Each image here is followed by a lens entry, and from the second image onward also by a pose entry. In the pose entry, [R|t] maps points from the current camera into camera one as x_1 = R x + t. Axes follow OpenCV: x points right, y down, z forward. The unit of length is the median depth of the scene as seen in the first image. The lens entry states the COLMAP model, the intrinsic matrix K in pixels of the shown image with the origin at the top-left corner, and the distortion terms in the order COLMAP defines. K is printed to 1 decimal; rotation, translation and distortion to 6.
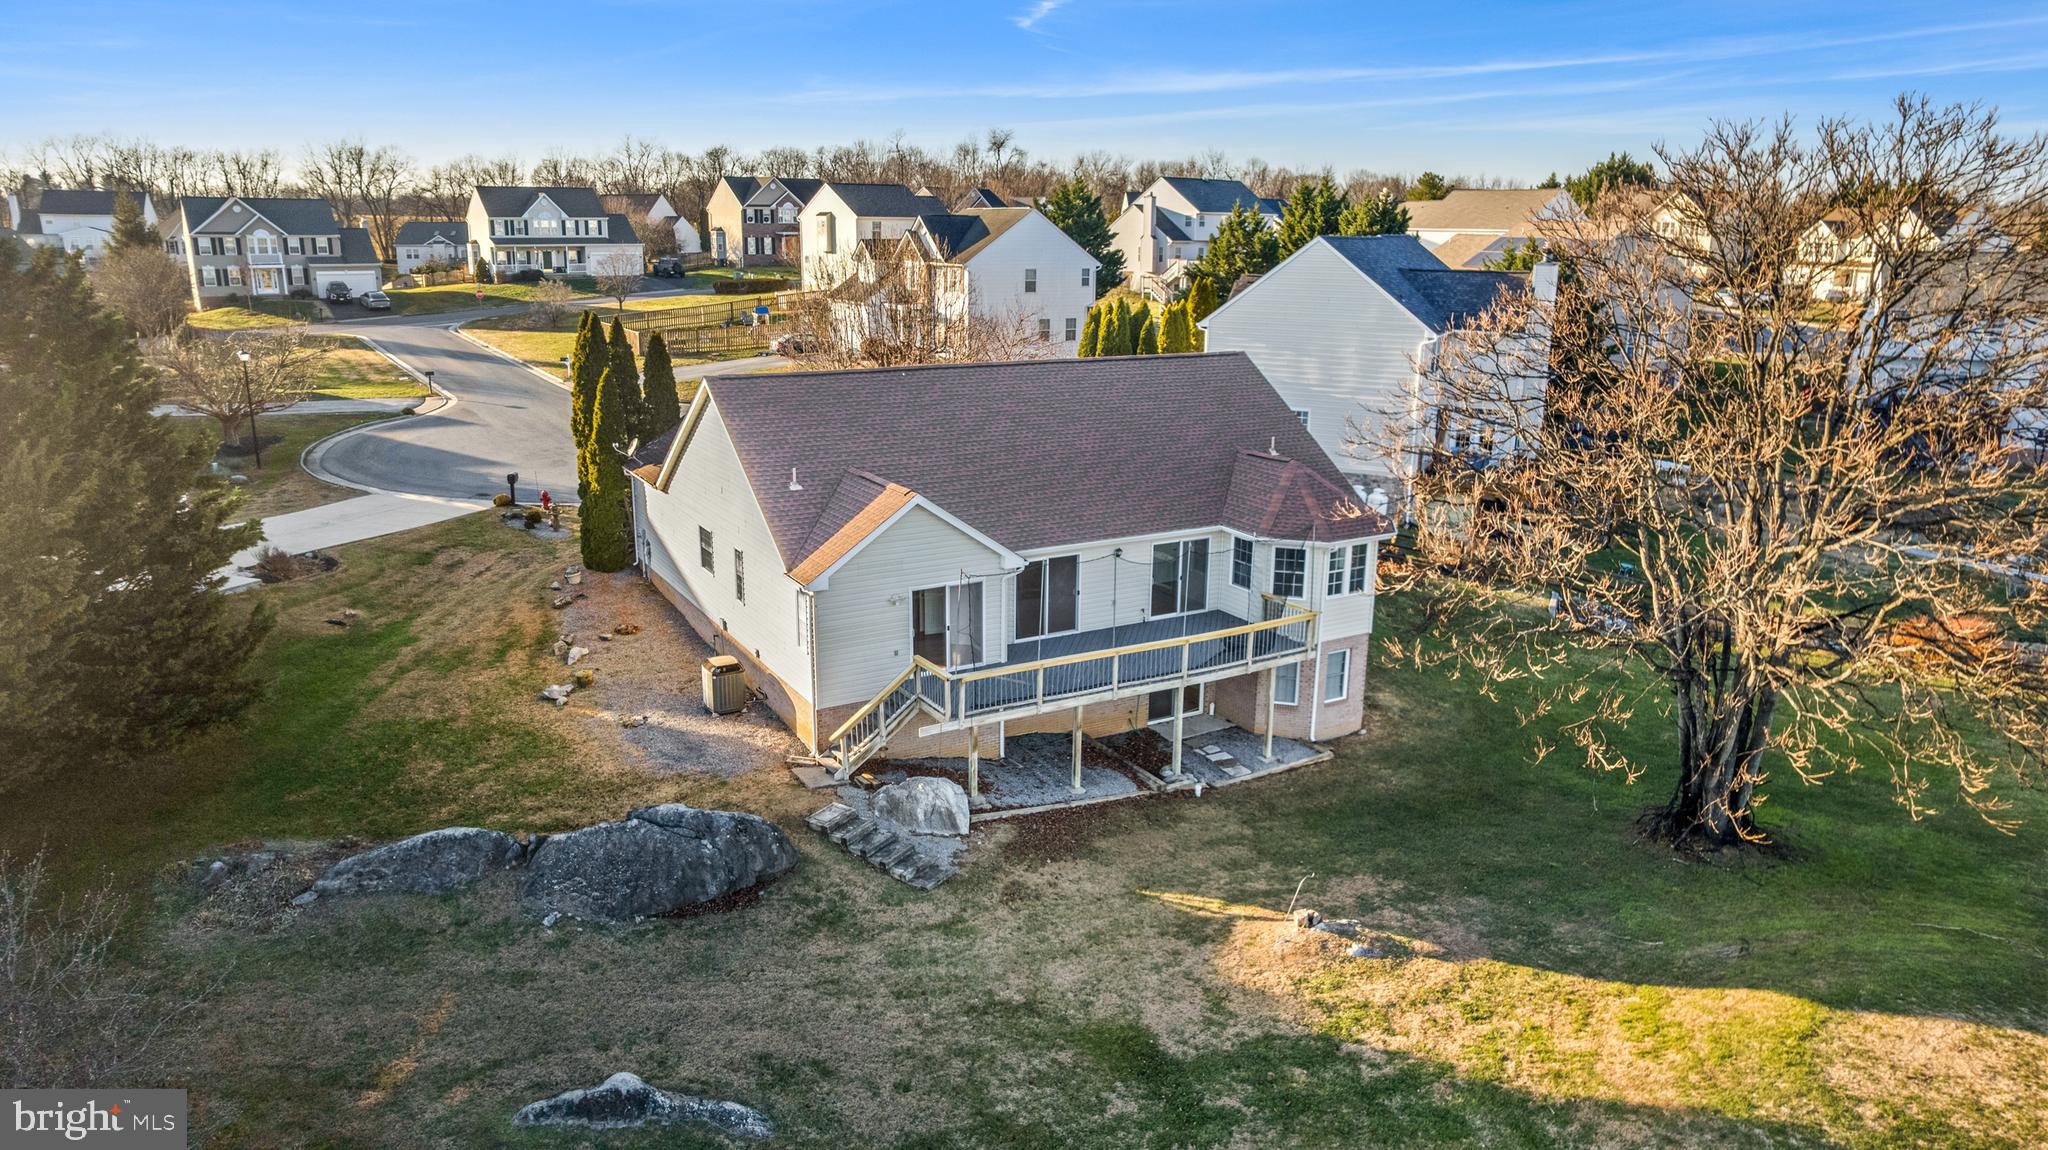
lens RADIAL K [[1361.4, 0, 1012.4], [0, 1361.4, 573.4], [0, 0, 1]] dist [-0.071538, 0.051515]
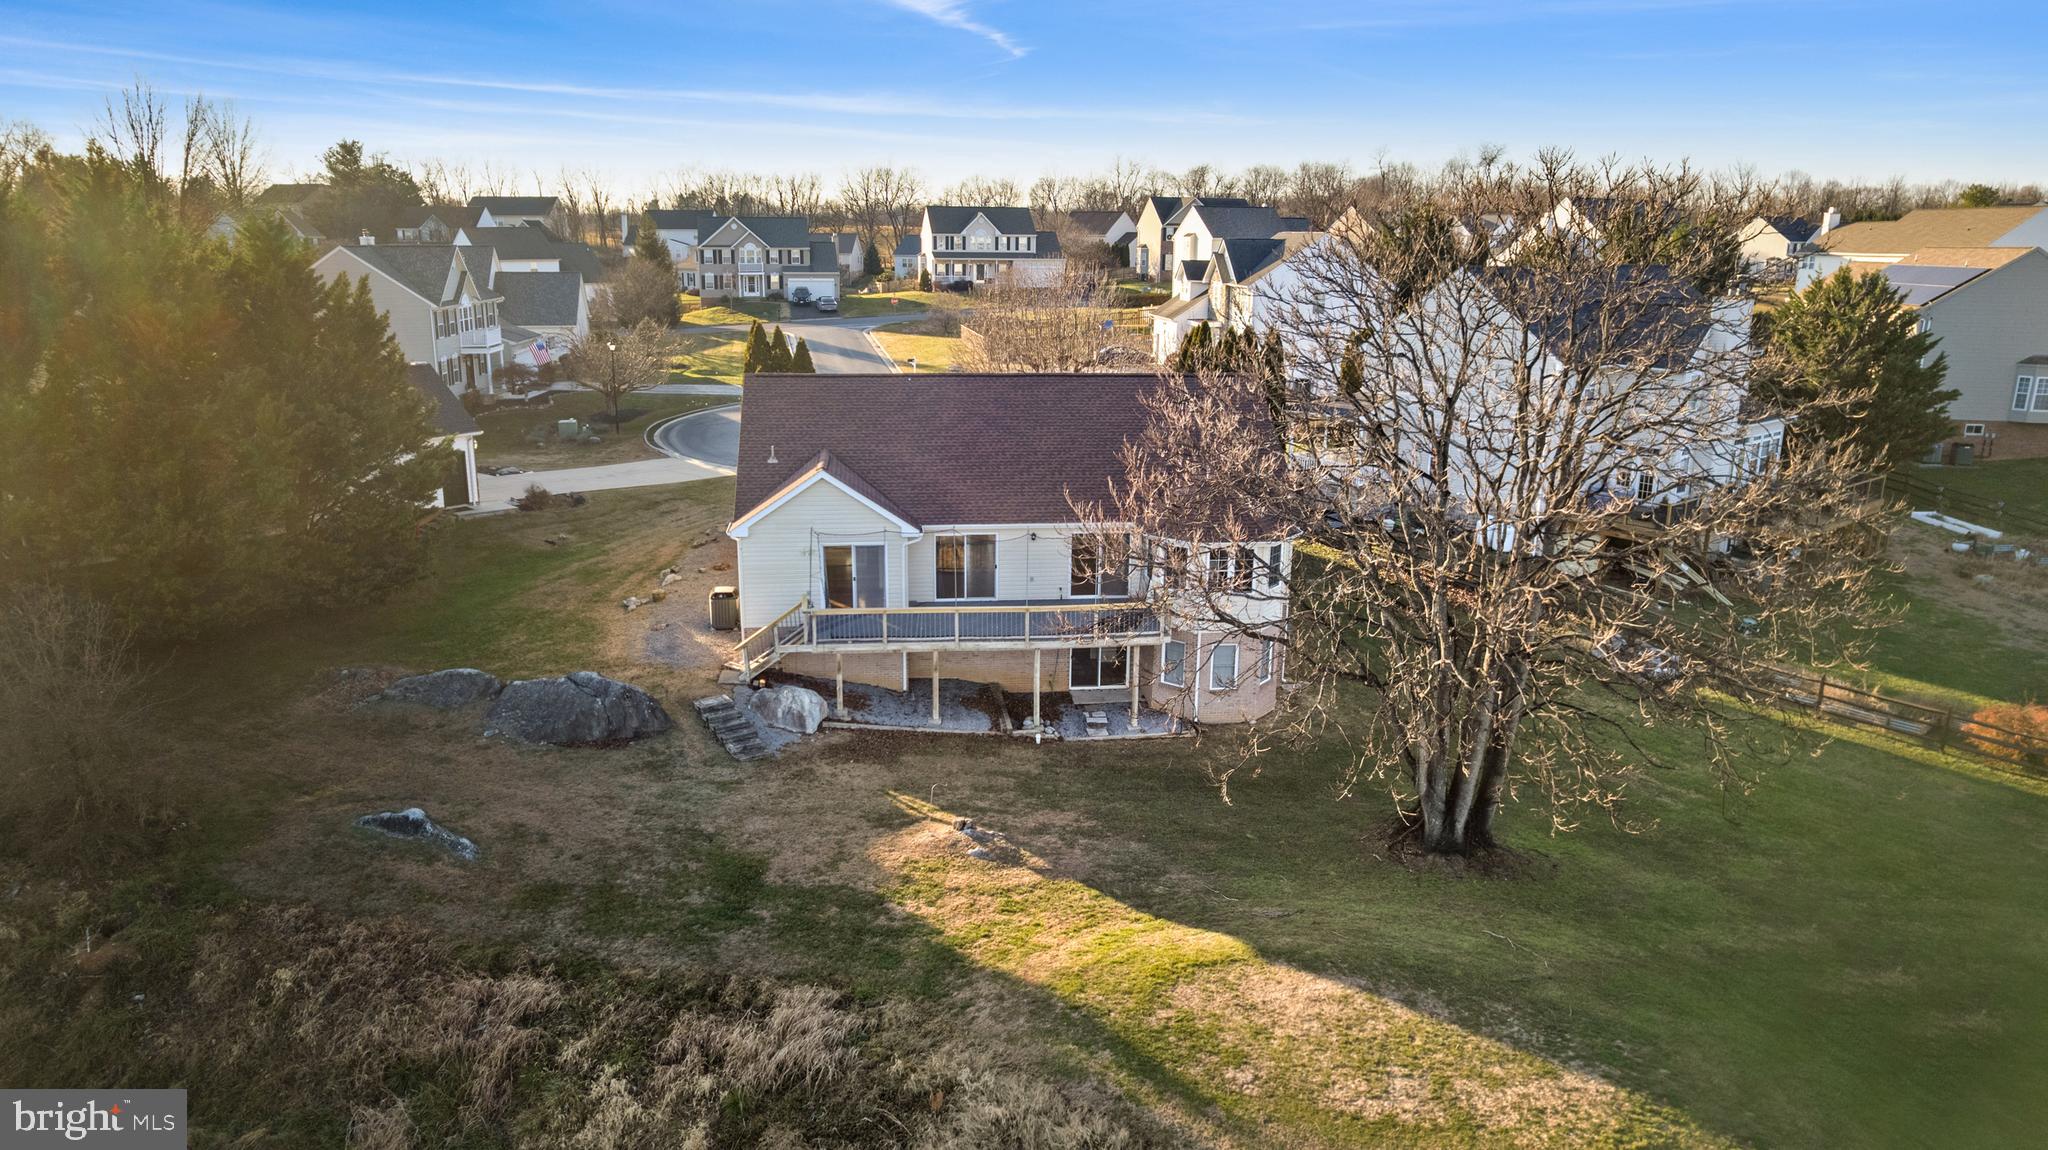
lens RADIAL K [[1361.4, 0, 1012.4], [0, 1361.4, 573.4], [0, 0, 1]] dist [-0.071538, 0.051515]
pose [[0.915368, 0.099294, -0.390183, 0.576129], [-0.102003, 0.994688, 0.013831, 0.001107], [0.389484, 0.027139, 0.920633, -0.118064]]
